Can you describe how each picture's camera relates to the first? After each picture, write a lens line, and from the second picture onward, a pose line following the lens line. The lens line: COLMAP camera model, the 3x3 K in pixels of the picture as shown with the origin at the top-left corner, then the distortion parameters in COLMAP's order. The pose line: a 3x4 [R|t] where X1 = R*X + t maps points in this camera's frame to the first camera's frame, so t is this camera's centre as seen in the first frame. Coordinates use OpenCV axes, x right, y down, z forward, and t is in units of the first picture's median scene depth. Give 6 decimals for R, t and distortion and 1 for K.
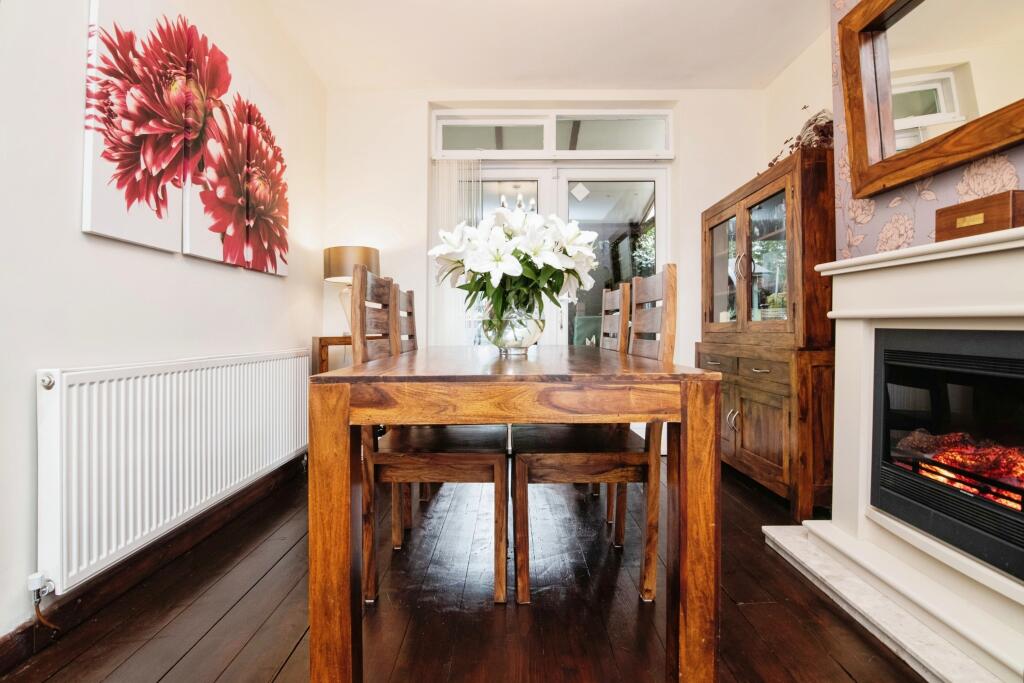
lens RADIAL K [[481.5, 0, 508.1], [0, 481.5, 350.4], [0, 0, 1]] dist [-0.021232, 0.002038]
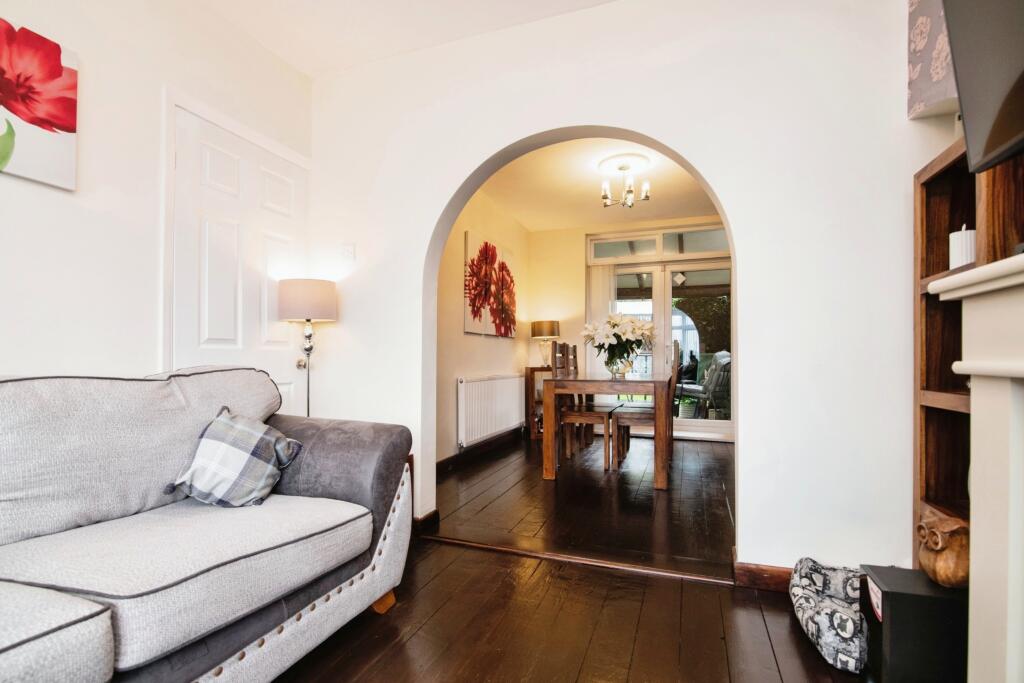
lens RADIAL K [[481.5, 0, 485.0], [0, 481.5, 315.4], [0, 0, 1]] dist [-0.021232, 0.002038]
pose [[0.920591, -0.033738, -0.389068, 0.329746], [-0.018479, 0.991382, -0.129693, 0.031980], [0.390090, 0.126584, 0.912034, -1.387918]]
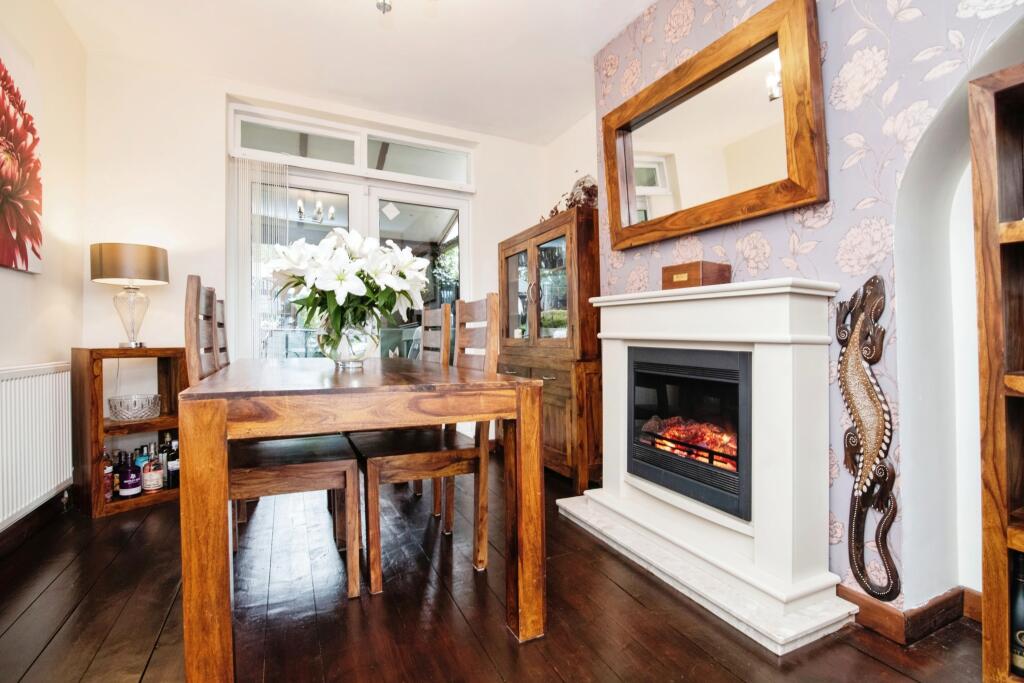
lens RADIAL K [[481.5, 0, 512.3], [0, 481.5, 350.8], [0, 0, 1]] dist [-0.021232, 0.002038]
pose [[0.899489, 0.003872, 0.436927, -0.130042], [0.004831, 0.999811, -0.018805, -0.006703], [-0.436917, 0.019026, 0.899300, -0.106643]]
